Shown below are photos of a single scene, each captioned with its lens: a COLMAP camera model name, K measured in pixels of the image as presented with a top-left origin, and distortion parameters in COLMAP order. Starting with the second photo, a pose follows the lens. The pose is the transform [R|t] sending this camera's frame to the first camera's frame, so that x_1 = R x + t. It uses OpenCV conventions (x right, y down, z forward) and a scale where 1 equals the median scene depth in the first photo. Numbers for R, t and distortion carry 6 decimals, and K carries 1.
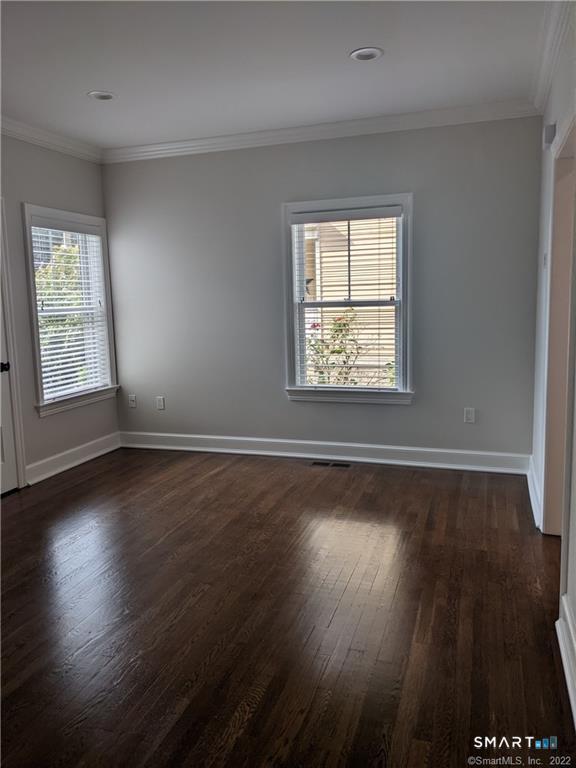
lens RADIAL K [[591.8, 0, 284.4], [0, 591.8, 375.2], [0, 0, 1]] dist [0.047350, -0.074368]
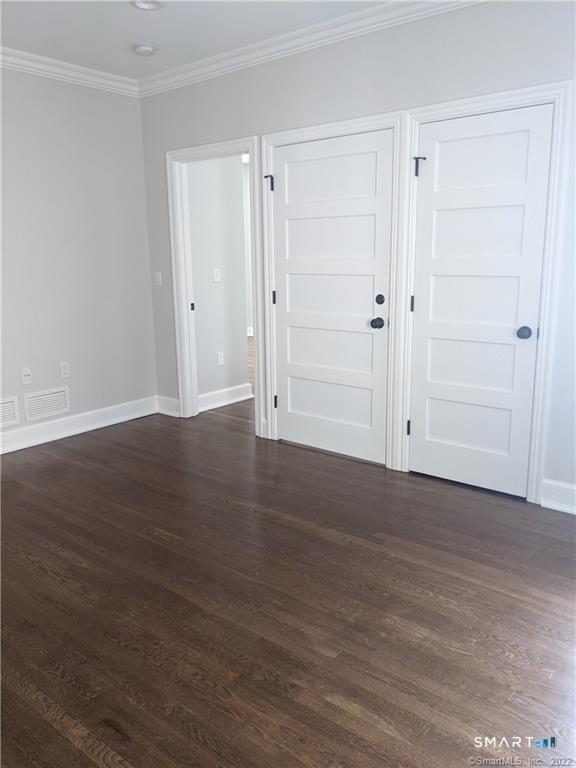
lens RADIAL K [[604.9, 0, 288.0], [0, 604.9, 375.8], [0, 0, 1]] dist [0.042811, -0.059596]
pose [[-0.353049, 0.221448, -0.909020, 0.370137], [-0.101675, 0.956750, 0.272564, -0.158139], [0.930064, 0.188653, -0.315264, 1.115570]]
